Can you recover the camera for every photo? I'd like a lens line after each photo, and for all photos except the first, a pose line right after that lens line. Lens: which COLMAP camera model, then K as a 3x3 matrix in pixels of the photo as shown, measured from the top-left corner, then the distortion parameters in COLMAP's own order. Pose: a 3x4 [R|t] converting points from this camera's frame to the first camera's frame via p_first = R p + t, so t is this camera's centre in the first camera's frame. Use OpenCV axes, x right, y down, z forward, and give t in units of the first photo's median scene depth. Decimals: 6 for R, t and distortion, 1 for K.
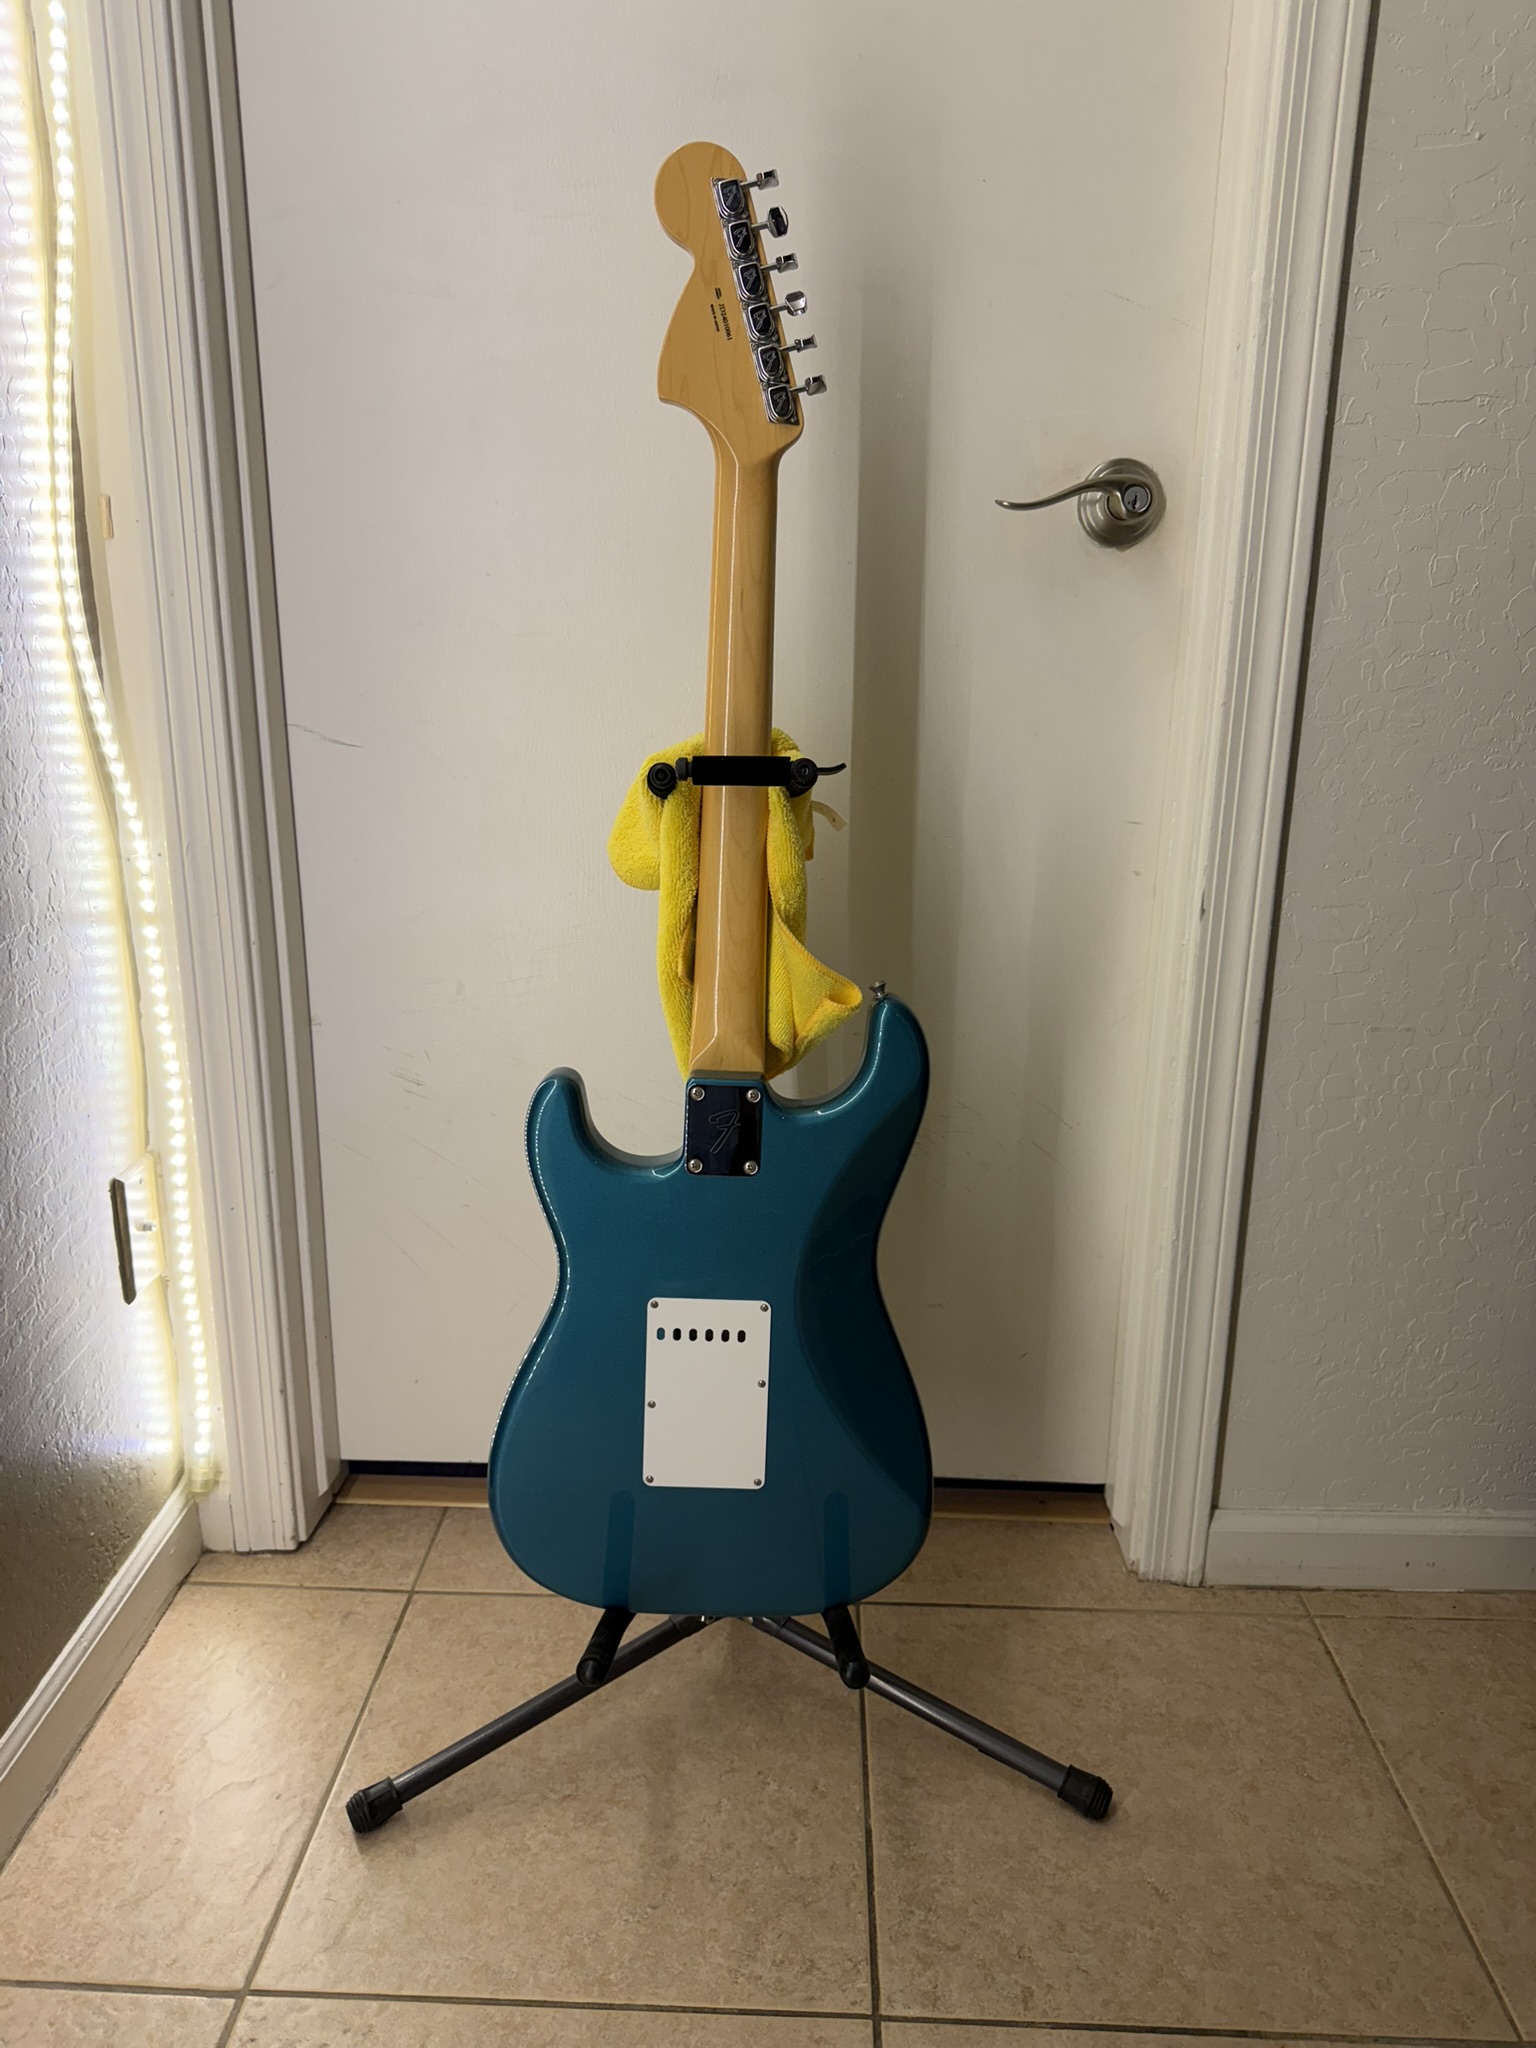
lens RADIAL K [[1456.1, 0, 762.2], [0, 1456.1, 1026.4], [0, 0, 1]] dist [-0.002891, -0.003708]
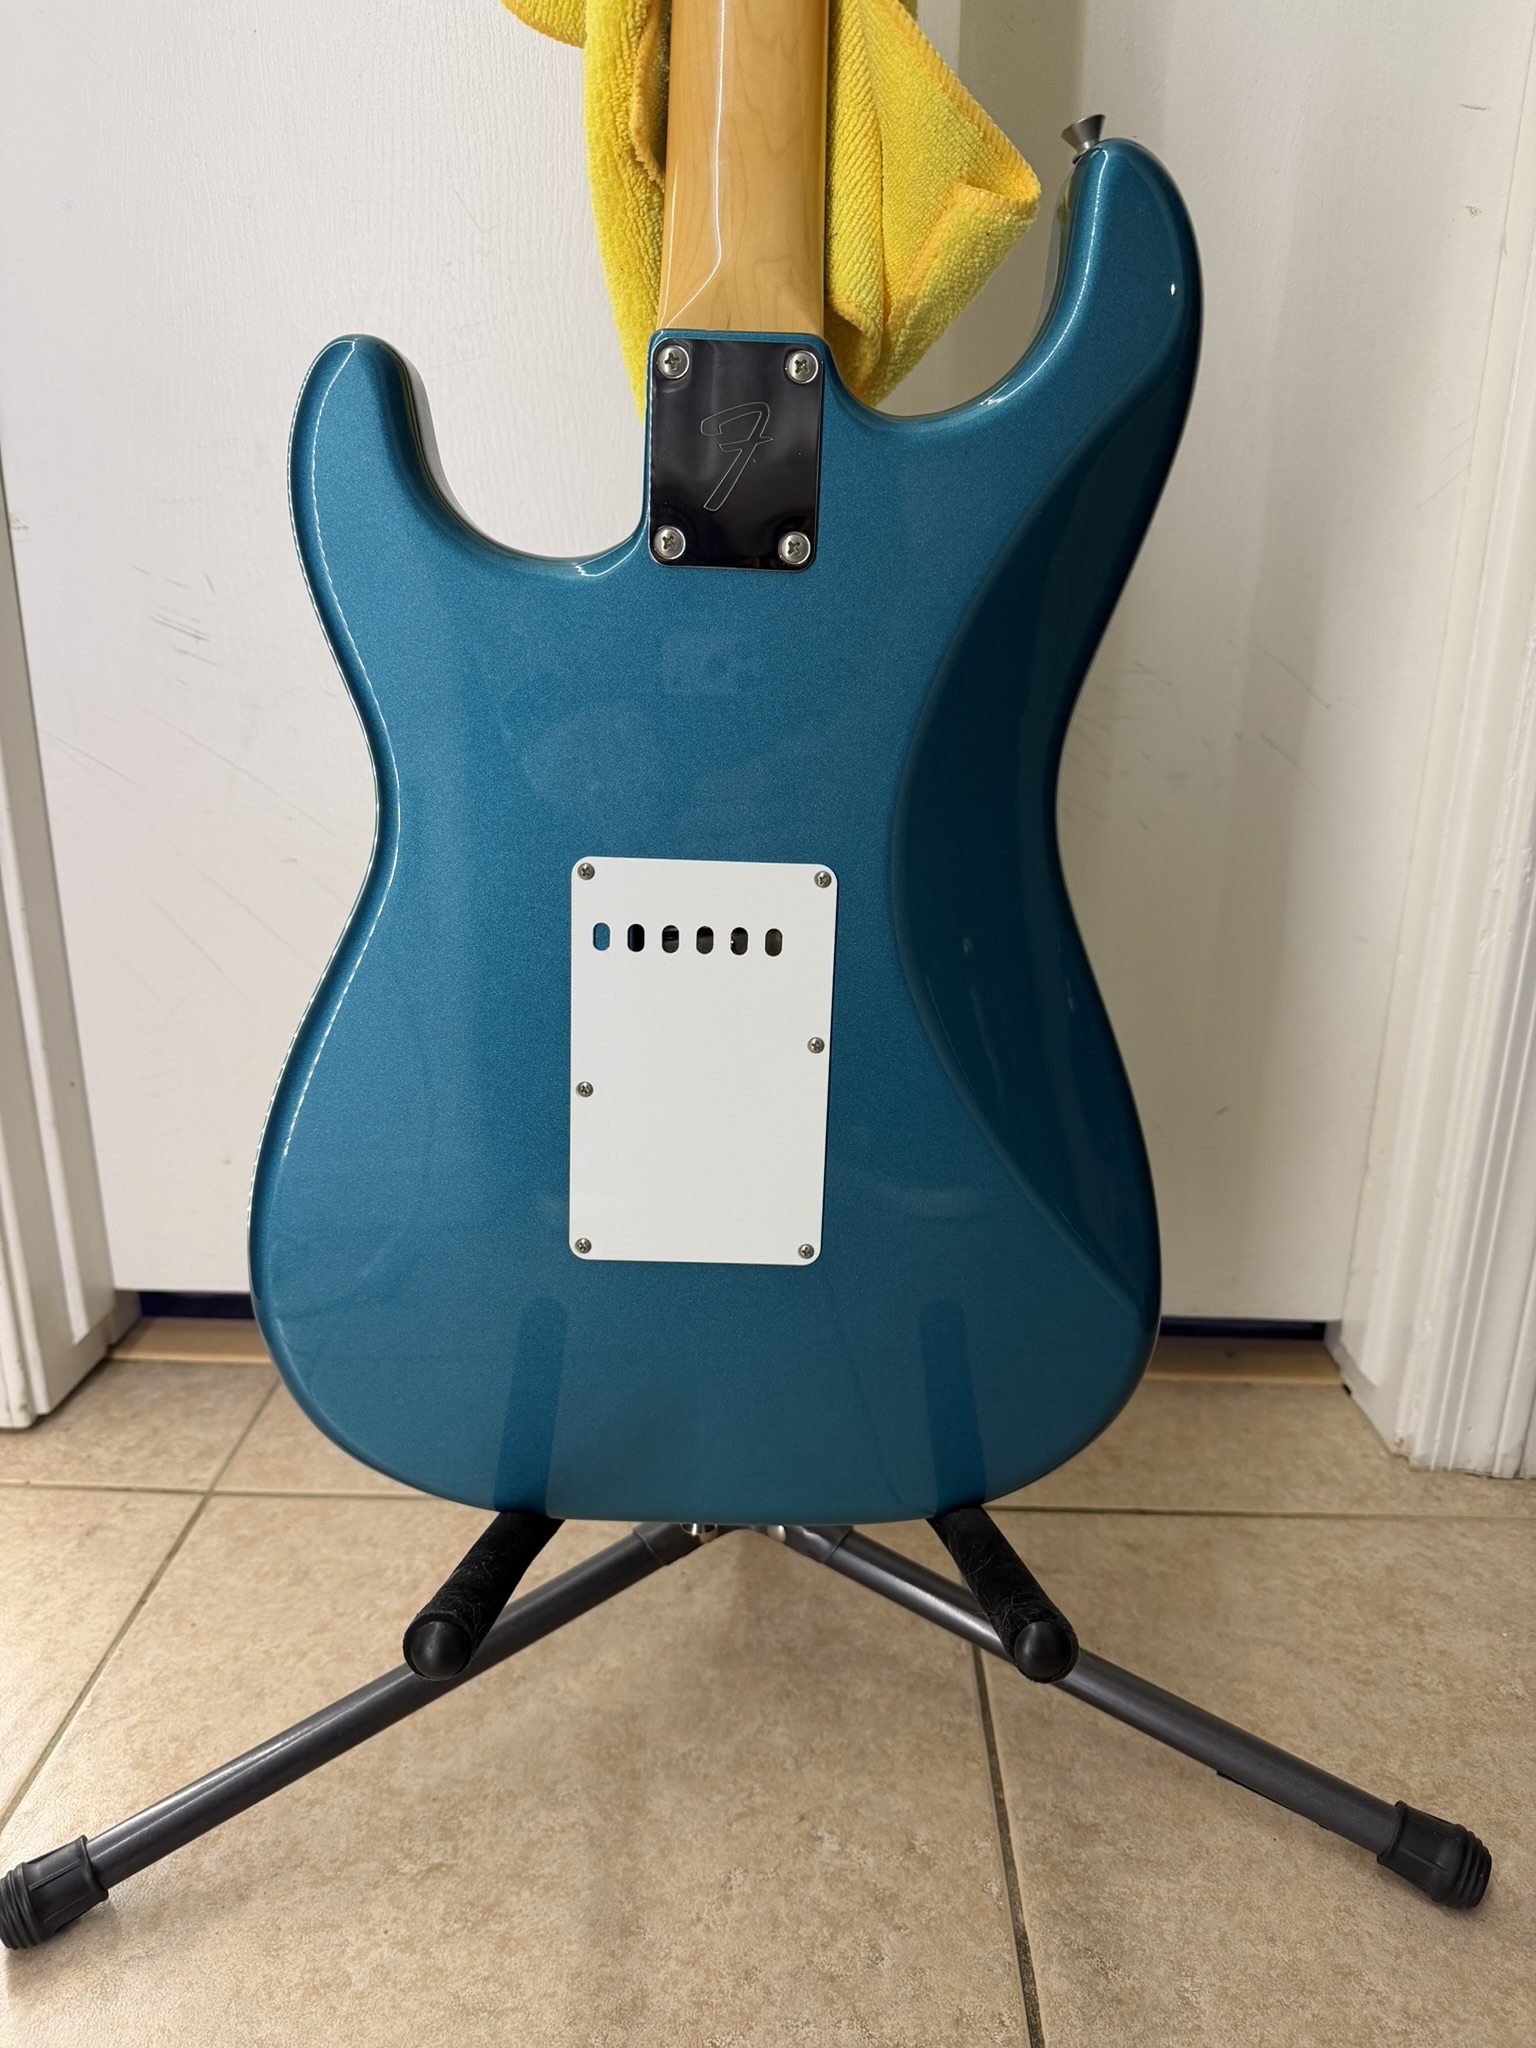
lens RADIAL K [[1472.7, 0, 761.8], [0, 1472.7, 1025.0], [0, 0, 1]] dist [-0.013676, -0.002292]
pose [[0.999981, -0.002524, 0.005616, -0.018097], [0.002254, 0.998866, 0.047566, 0.190388], [-0.005730, -0.047552, 0.998852, 0.458298]]
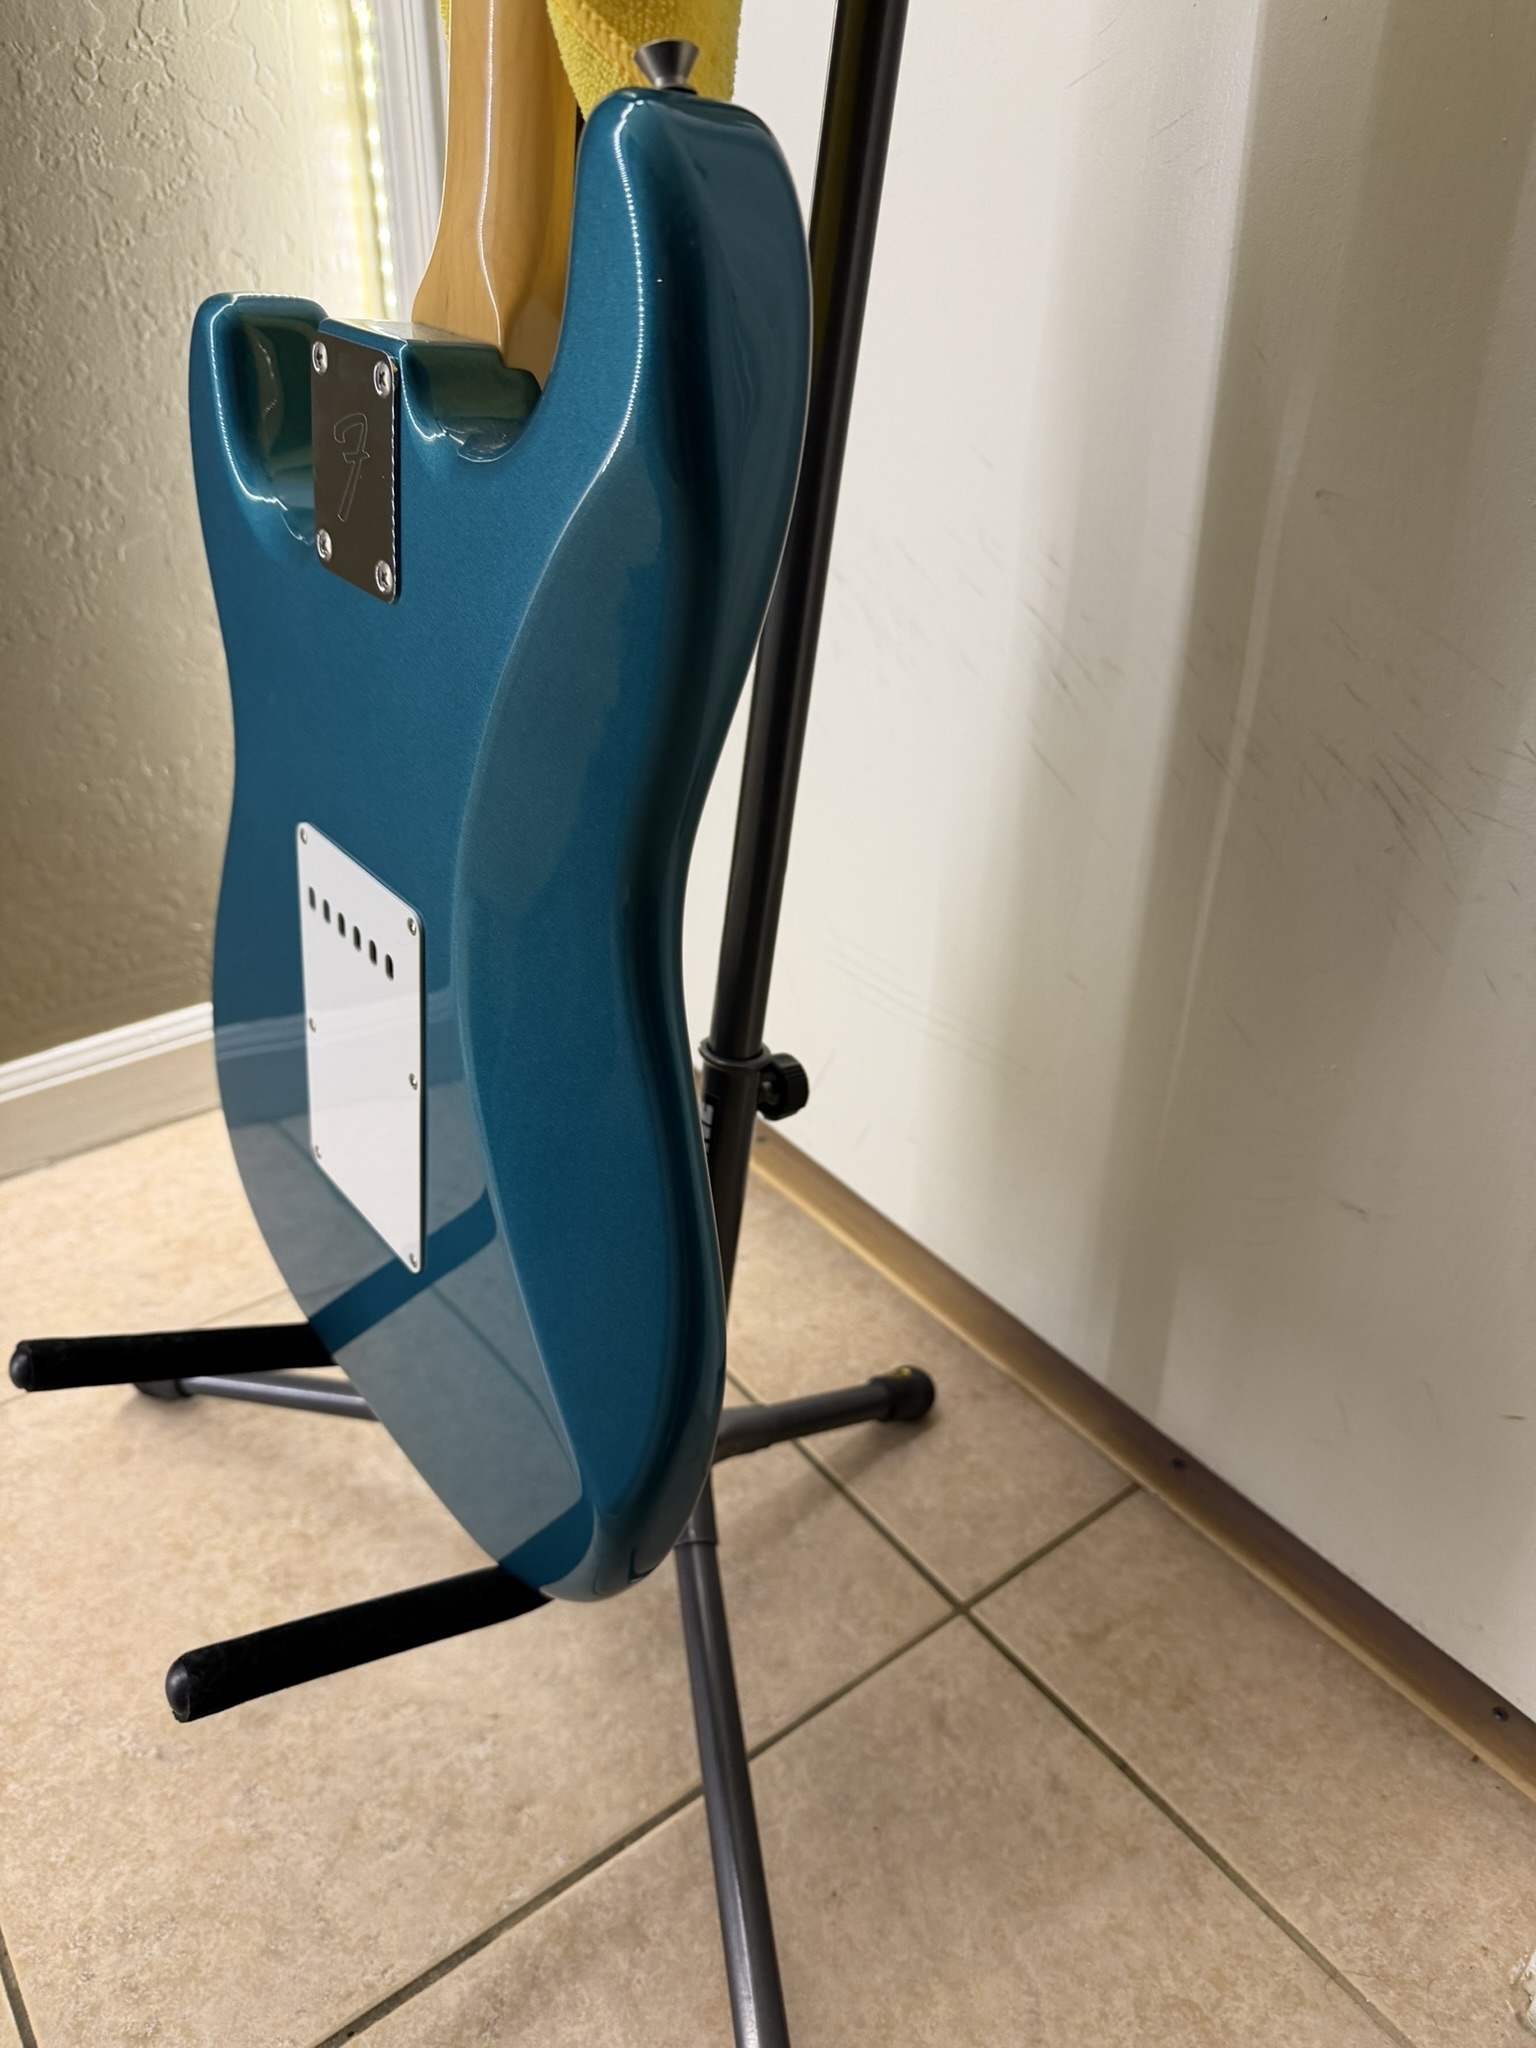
lens RADIAL K [[1481.2, 0, 769.7], [0, 1481.2, 1026.7], [0, 0, 1]] dist [-0.020558, 0.002334]
pose [[0.635082, 0.403704, -0.658555, 0.325095], [-0.227362, 0.912487, 0.340110, 0.039865], [0.738226, -0.066268, 0.671290, 0.674527]]
